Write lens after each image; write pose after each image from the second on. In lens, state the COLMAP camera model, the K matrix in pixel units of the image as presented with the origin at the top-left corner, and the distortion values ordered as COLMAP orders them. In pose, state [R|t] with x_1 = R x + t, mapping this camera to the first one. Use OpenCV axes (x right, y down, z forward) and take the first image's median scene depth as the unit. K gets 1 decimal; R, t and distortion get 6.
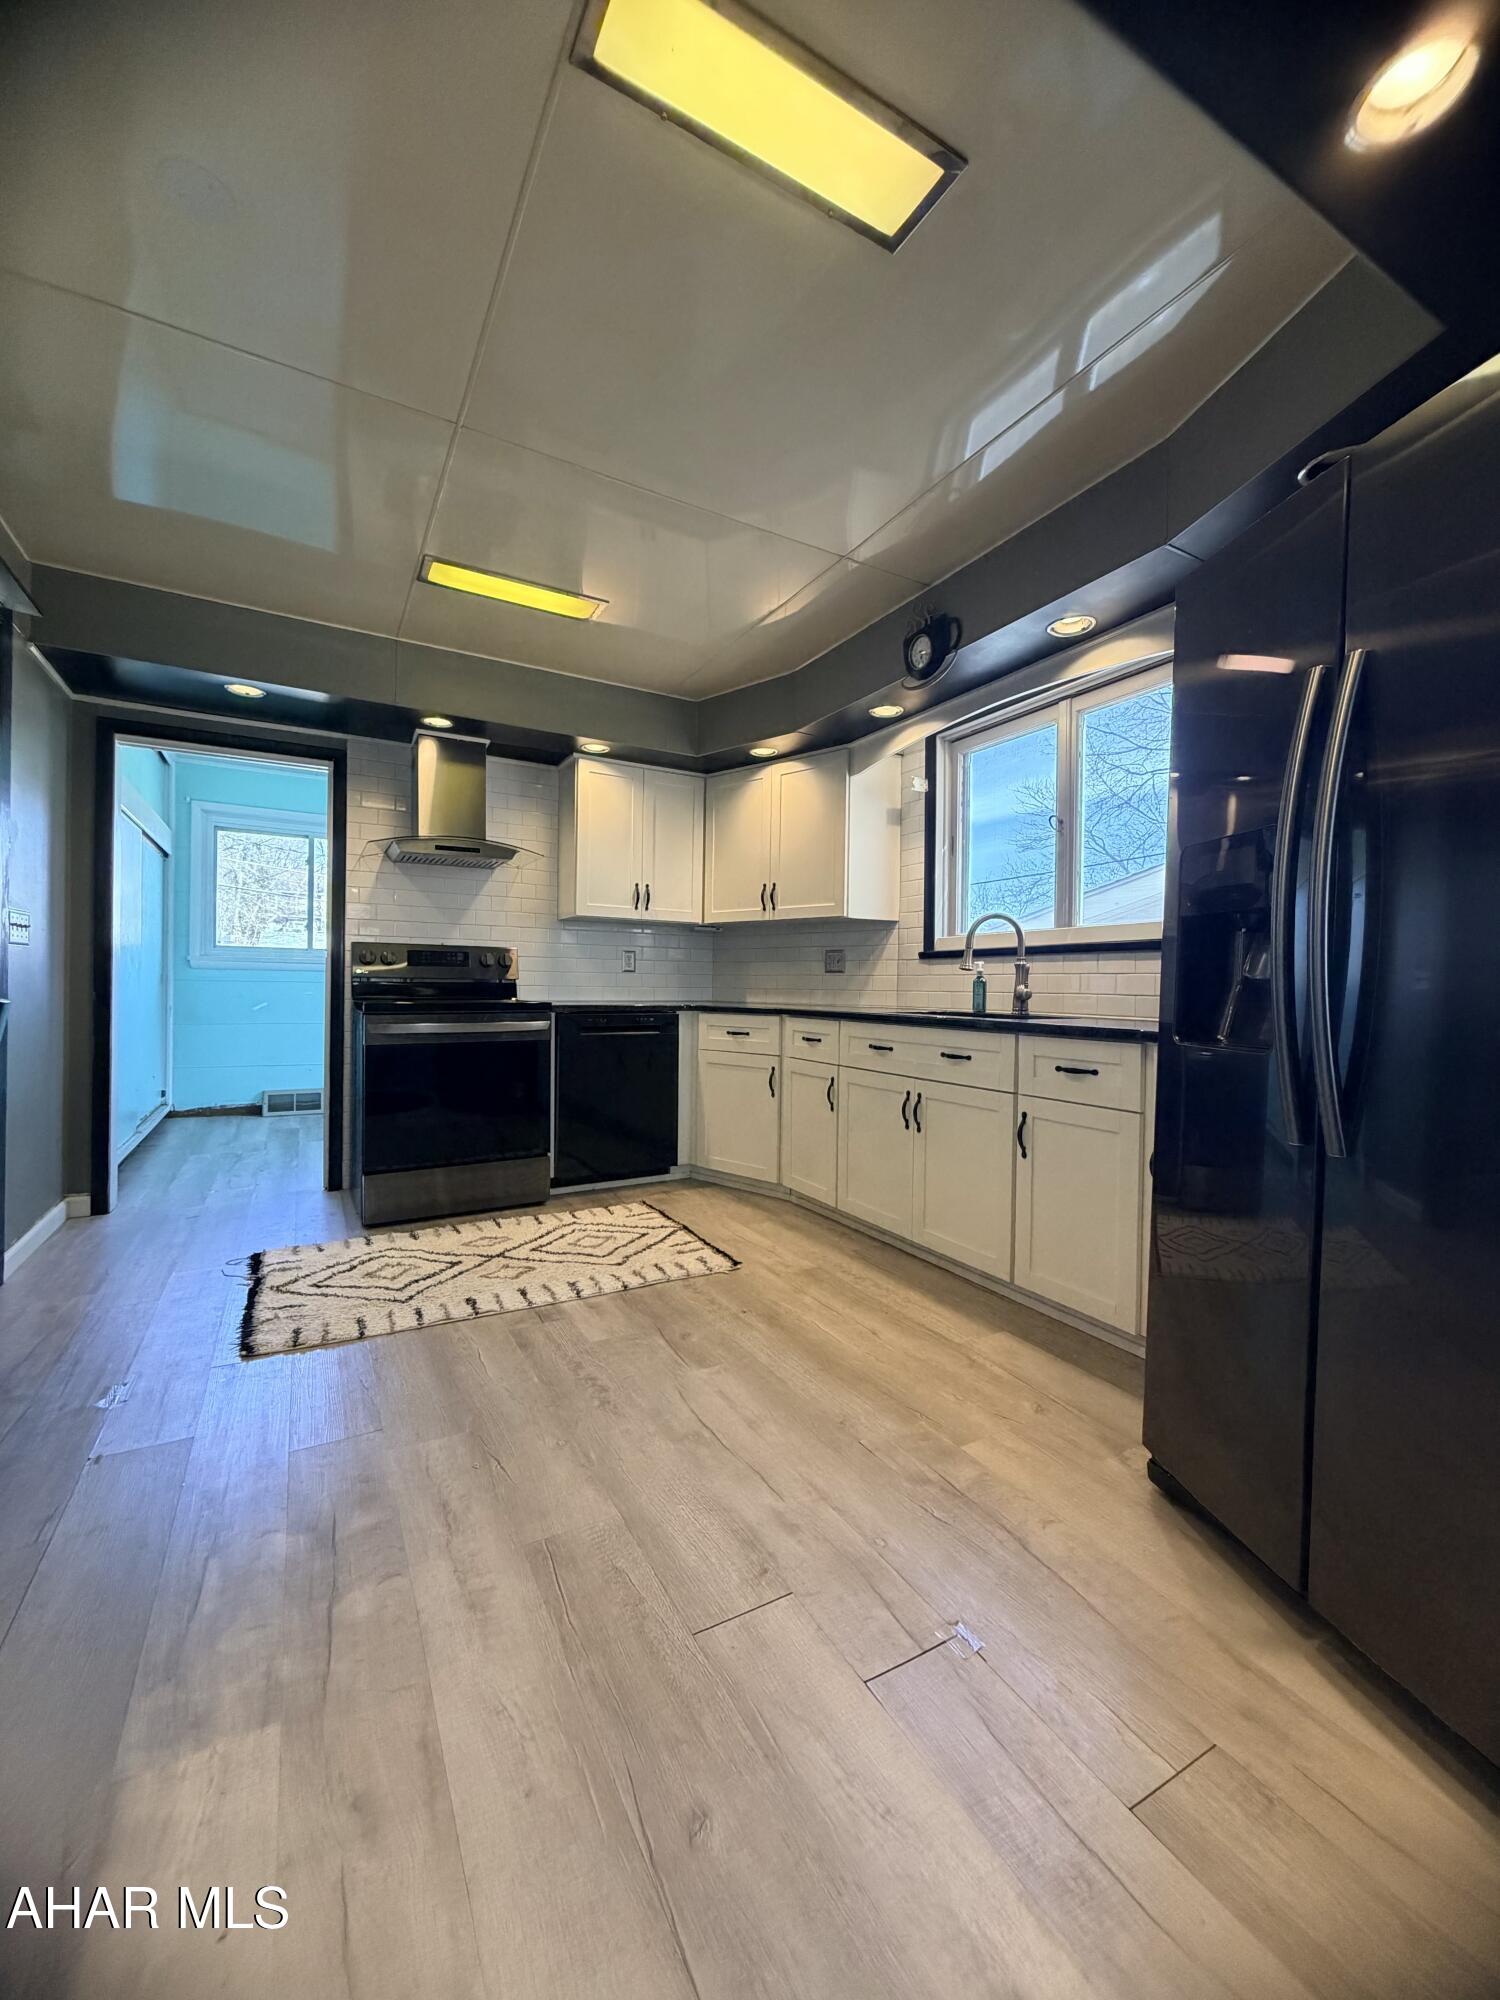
lens RADIAL K [[792.4, 0, 742.5], [0, 792.4, 999.3], [0, 0, 1]] dist [0.000104, -0.000270]
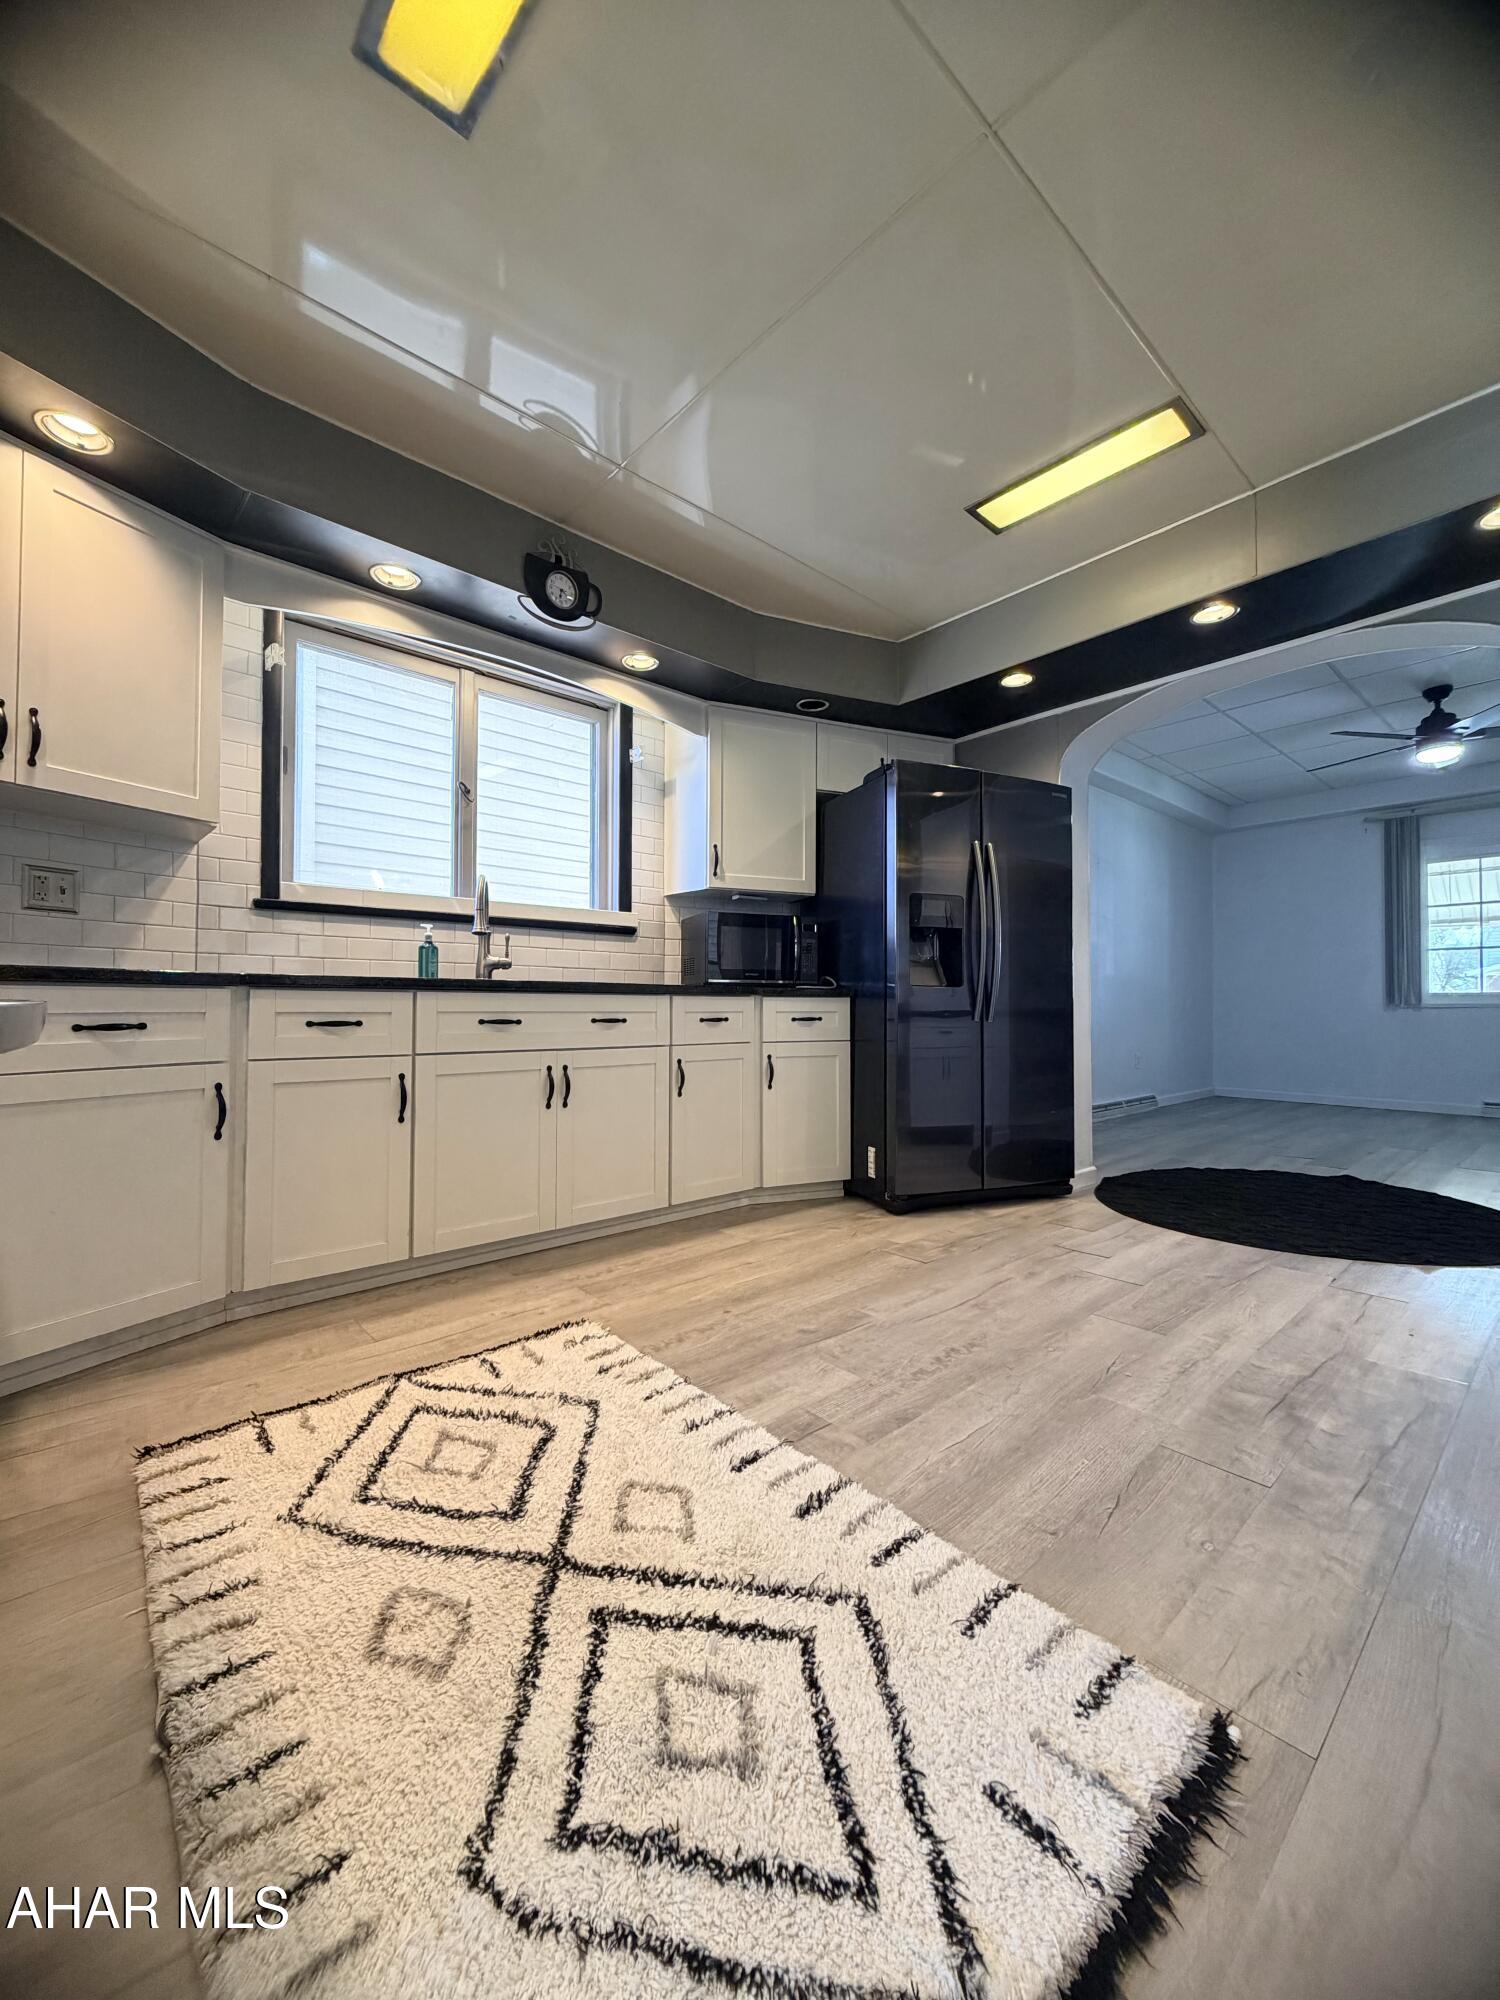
lens RADIAL K [[792.4, 0, 746.1], [0, 792.4, 997.8], [0, 0, 1]] dist [0.000104, -0.000270]
pose [[-0.219931, -0.005893, 0.975498, -0.763879], [0.008908, 0.999928, 0.008049, 0.035315], [-0.975475, 0.010460, -0.219862, 1.042475]]
